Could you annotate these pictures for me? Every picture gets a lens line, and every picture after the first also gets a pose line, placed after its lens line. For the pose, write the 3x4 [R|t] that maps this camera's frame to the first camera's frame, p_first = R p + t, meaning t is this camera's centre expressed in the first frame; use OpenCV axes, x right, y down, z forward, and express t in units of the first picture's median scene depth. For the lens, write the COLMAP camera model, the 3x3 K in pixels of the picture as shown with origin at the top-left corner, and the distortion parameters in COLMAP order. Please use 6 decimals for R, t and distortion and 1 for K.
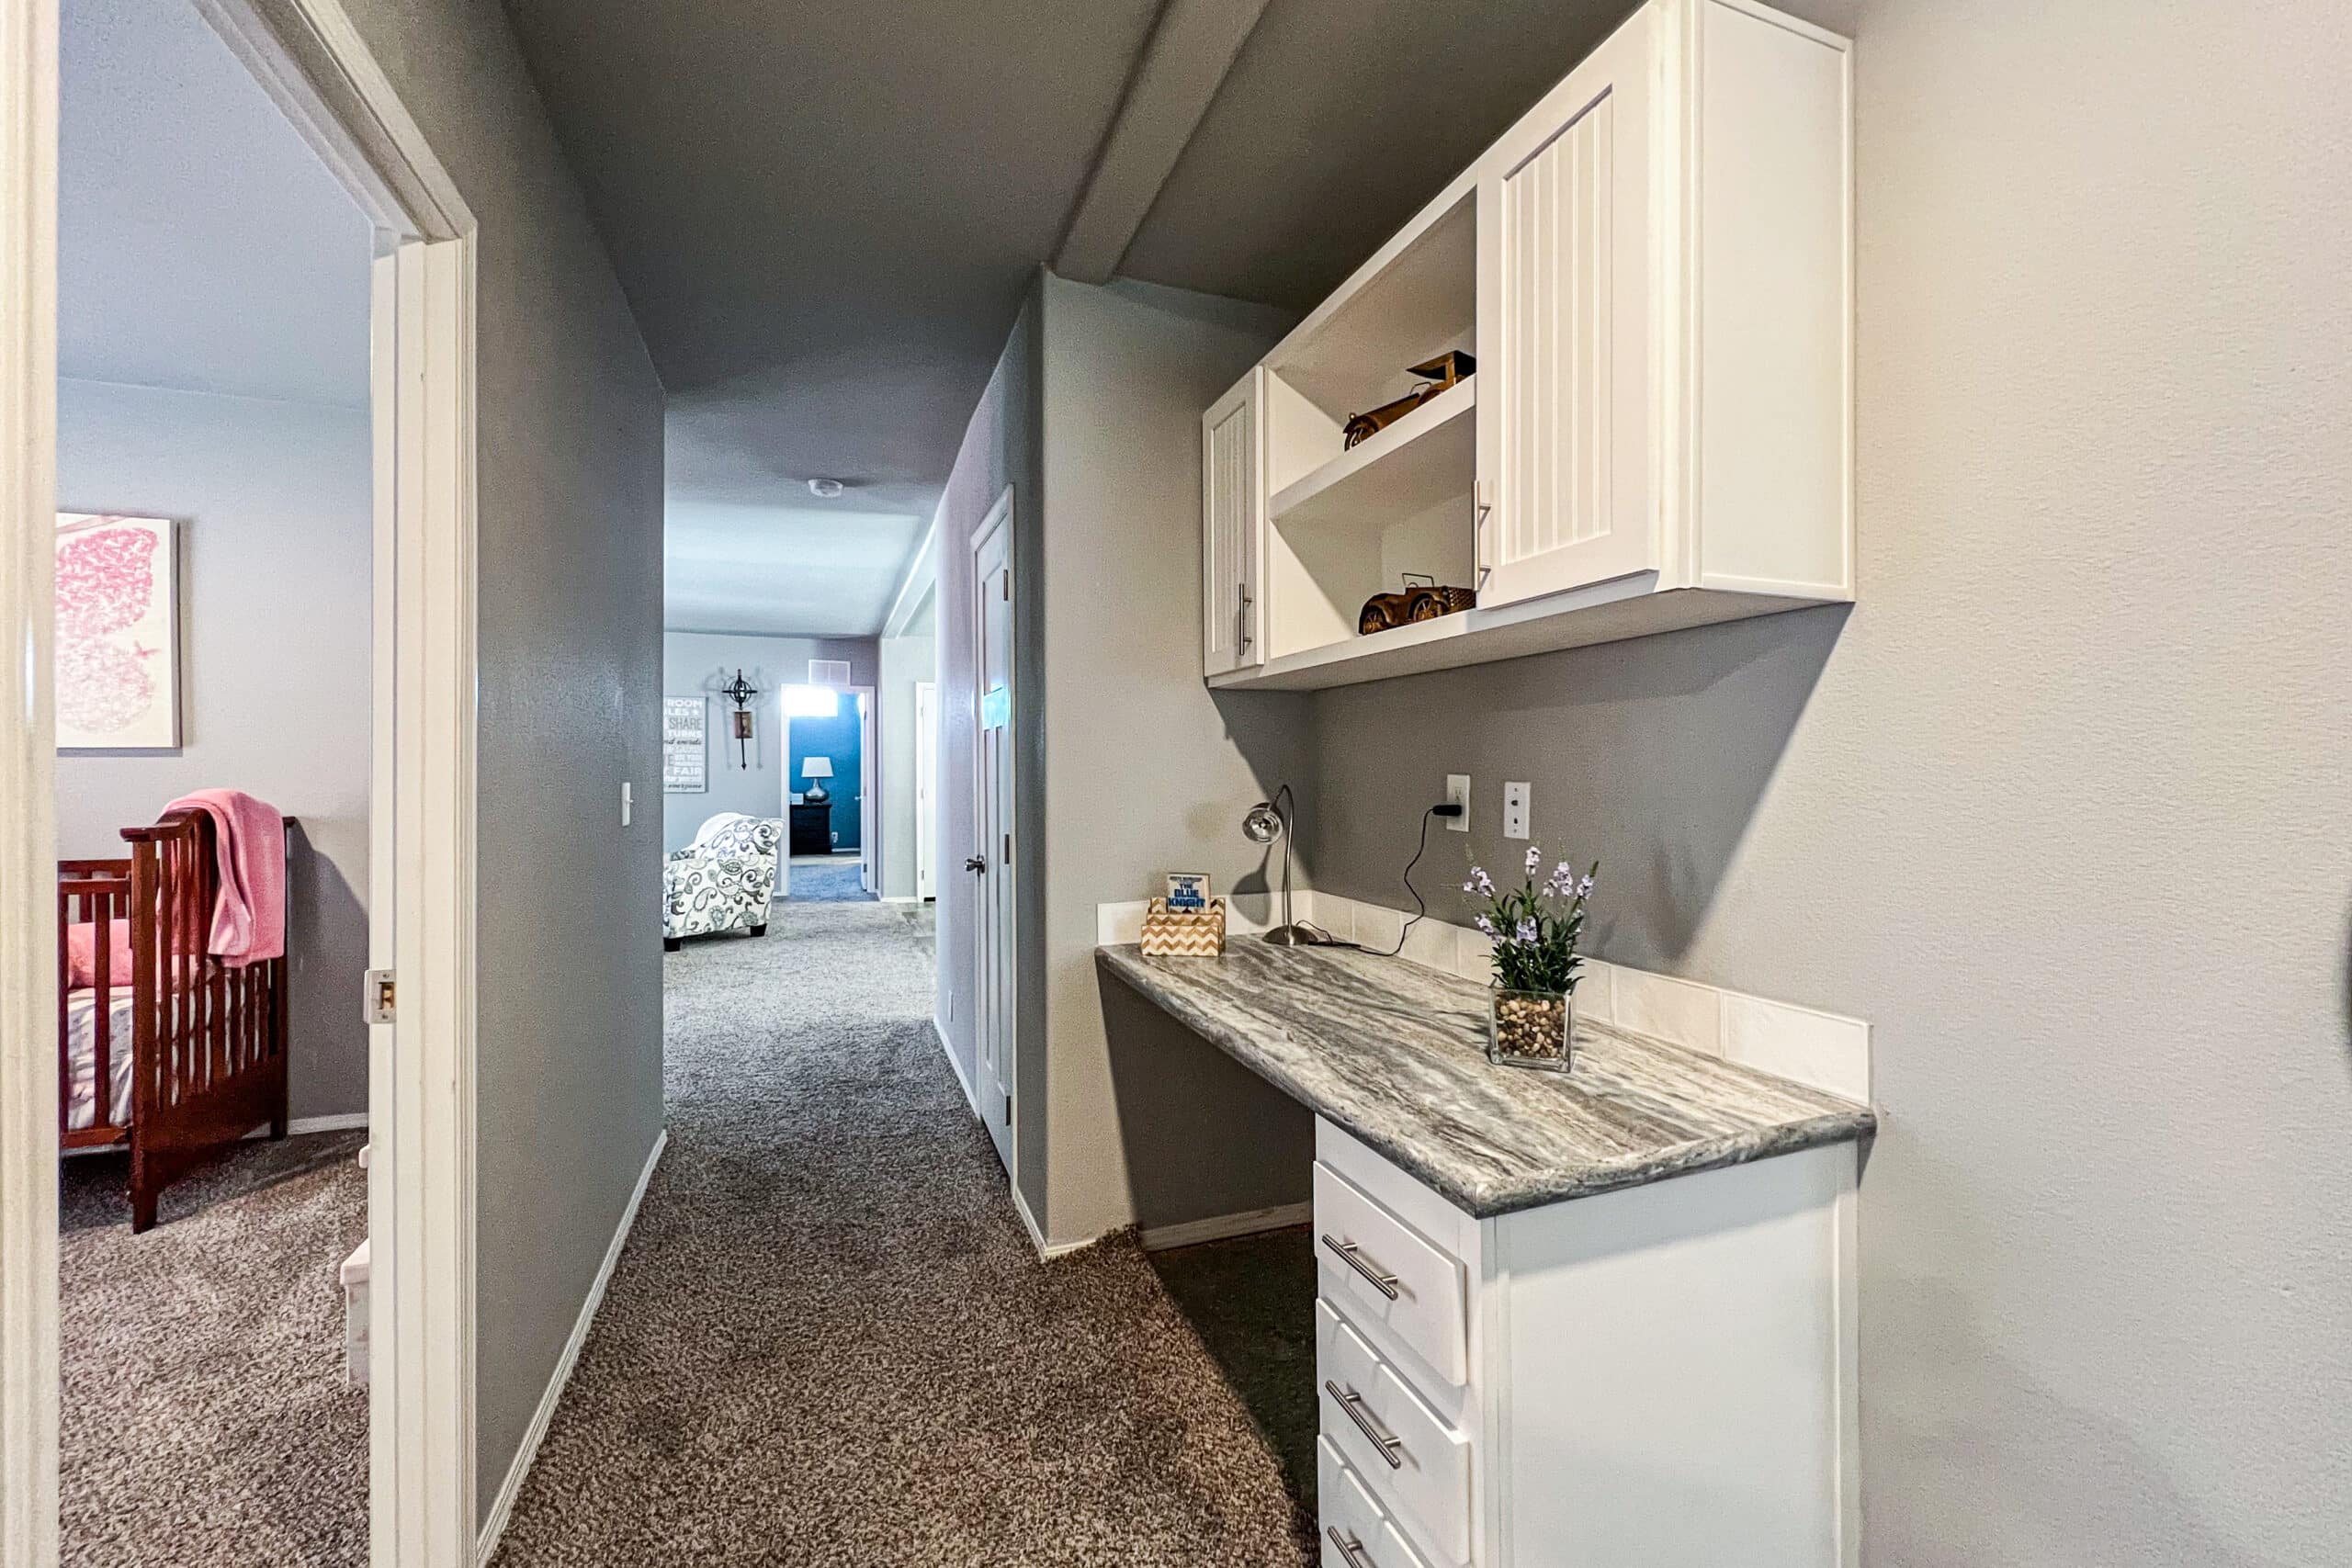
lens RADIAL K [[889.8, 0, 1176.0], [0, 889.8, 784.0], [0, 0, 1]] dist [-0.000787, -0.000033]
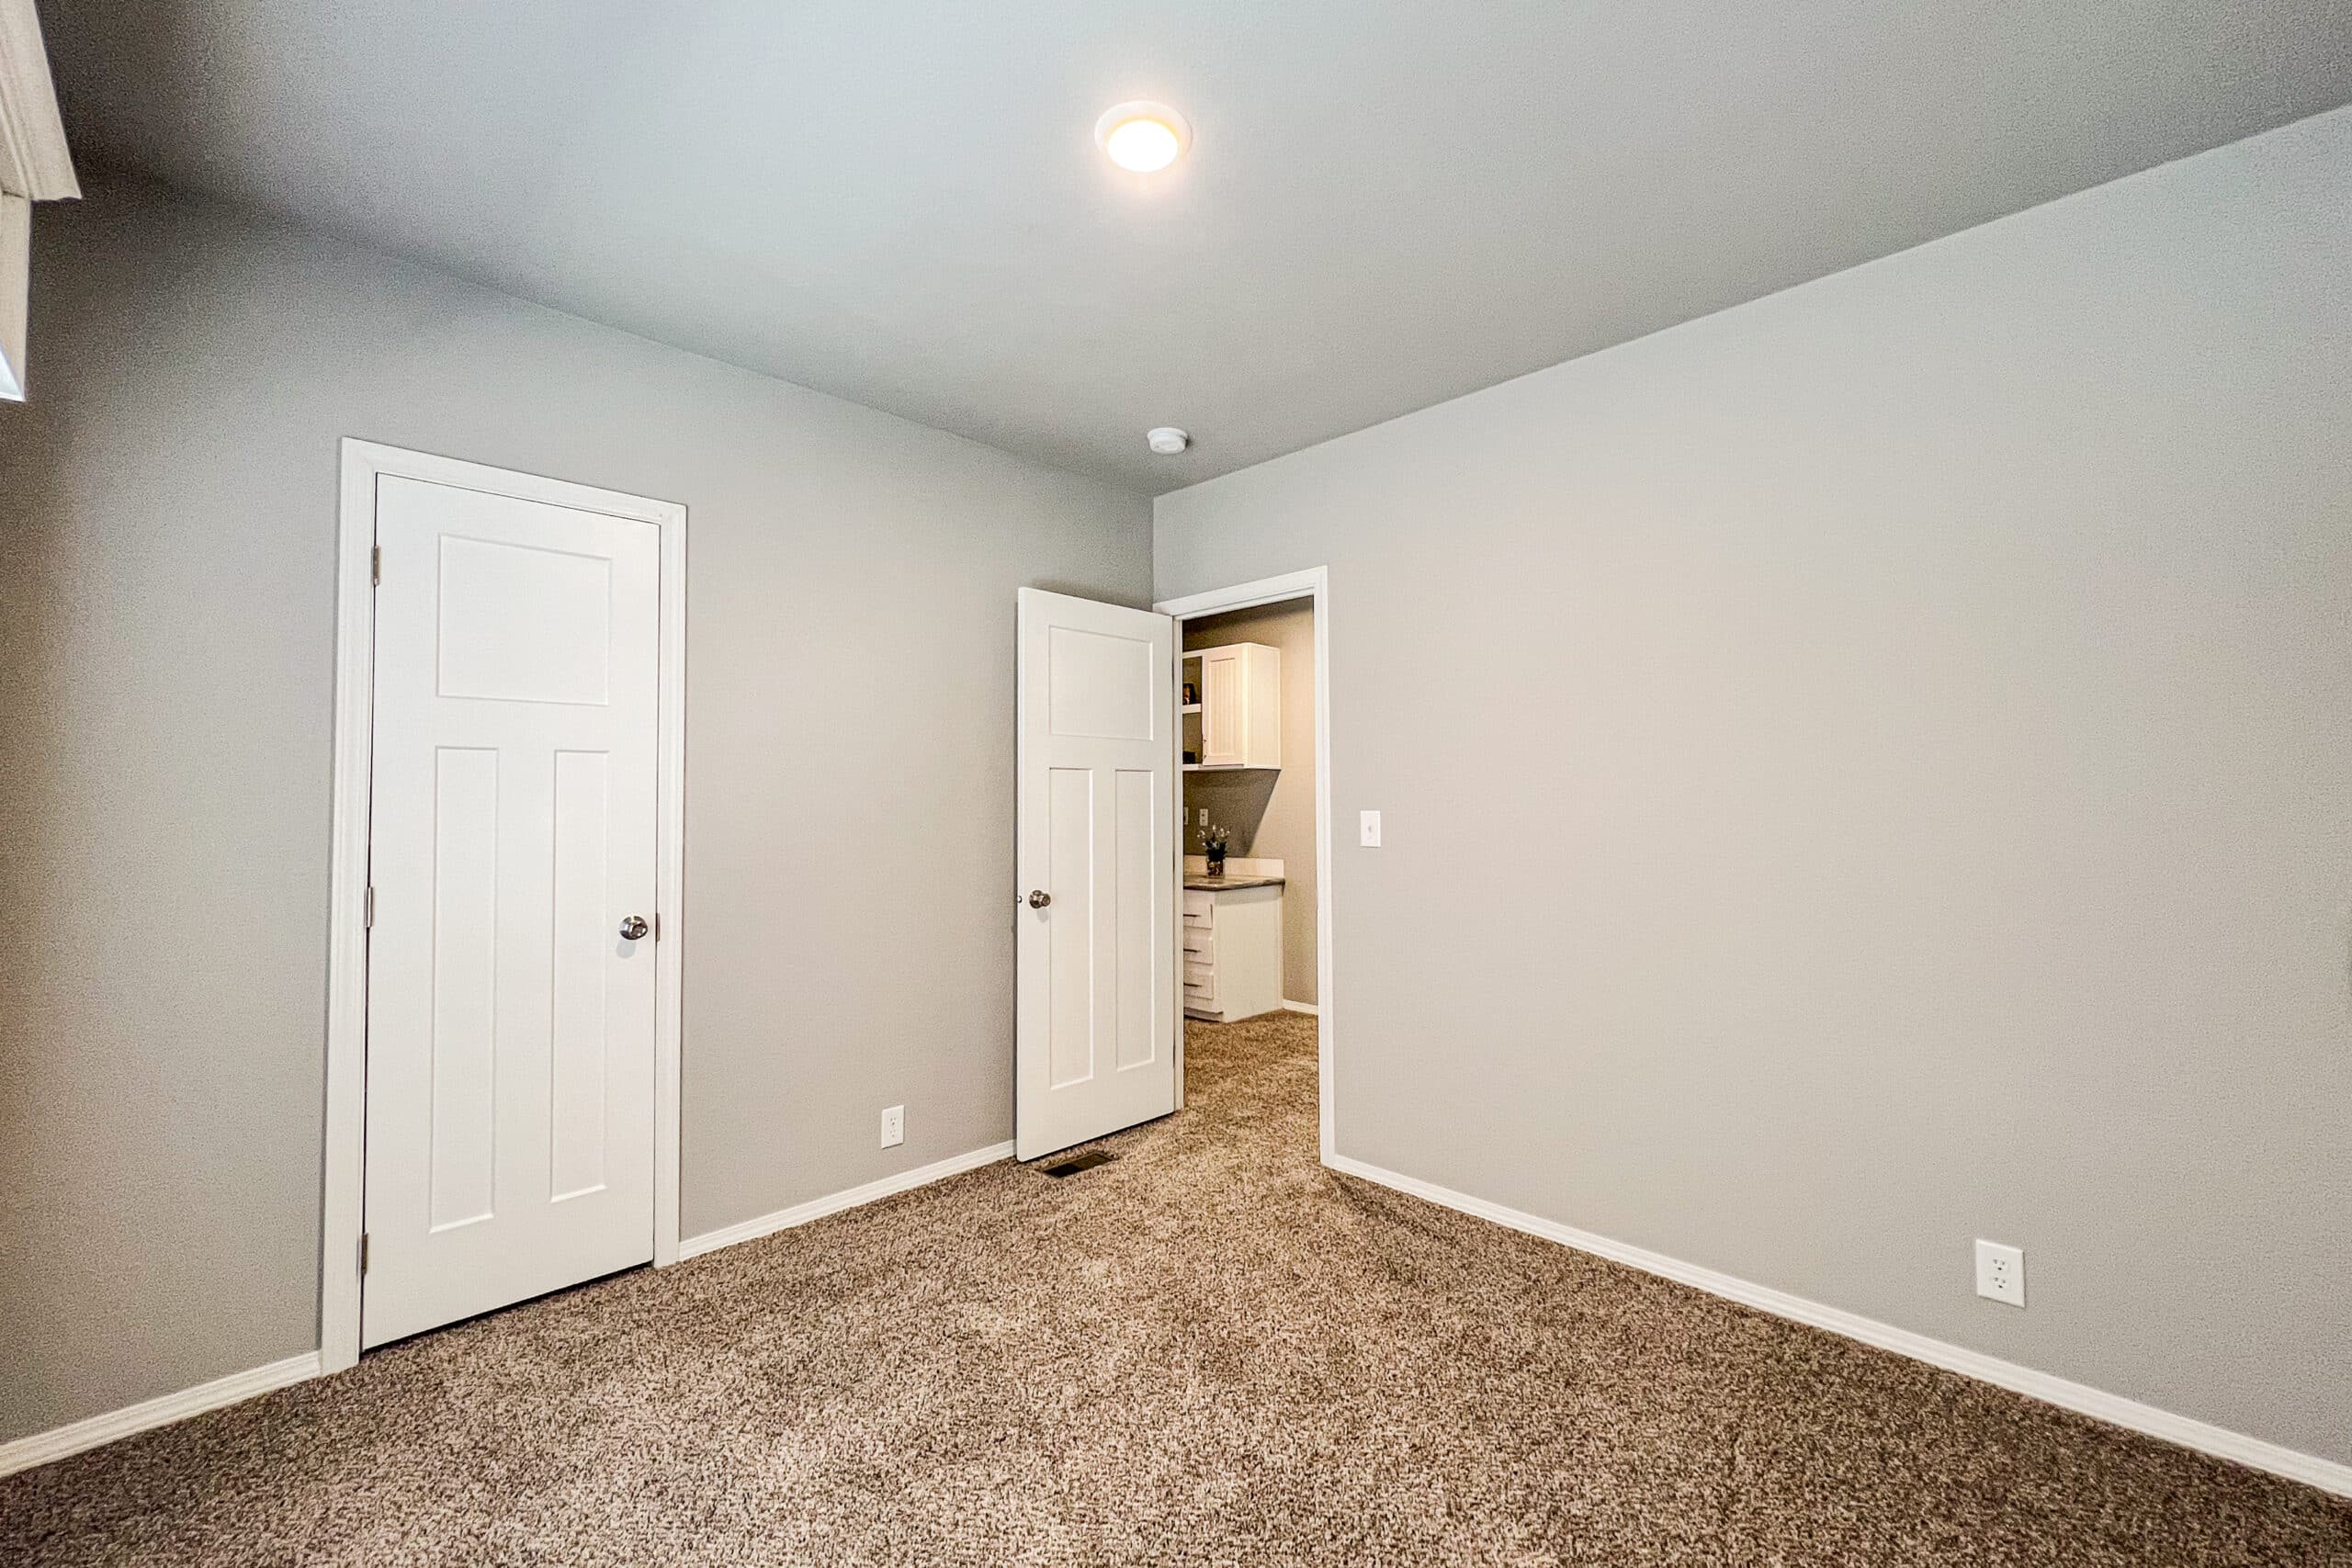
lens RADIAL K [[941.2, 0, 1176.0], [0, 941.2, 784.0], [0, 0, 1]] dist [-0.050527, 0.000251]
pose [[0.897099, 0.008714, 0.441743, -1.649381], [0.001733, 0.999728, -0.023241, -0.013669], [-0.441826, 0.021615, 0.896840, -2.748134]]
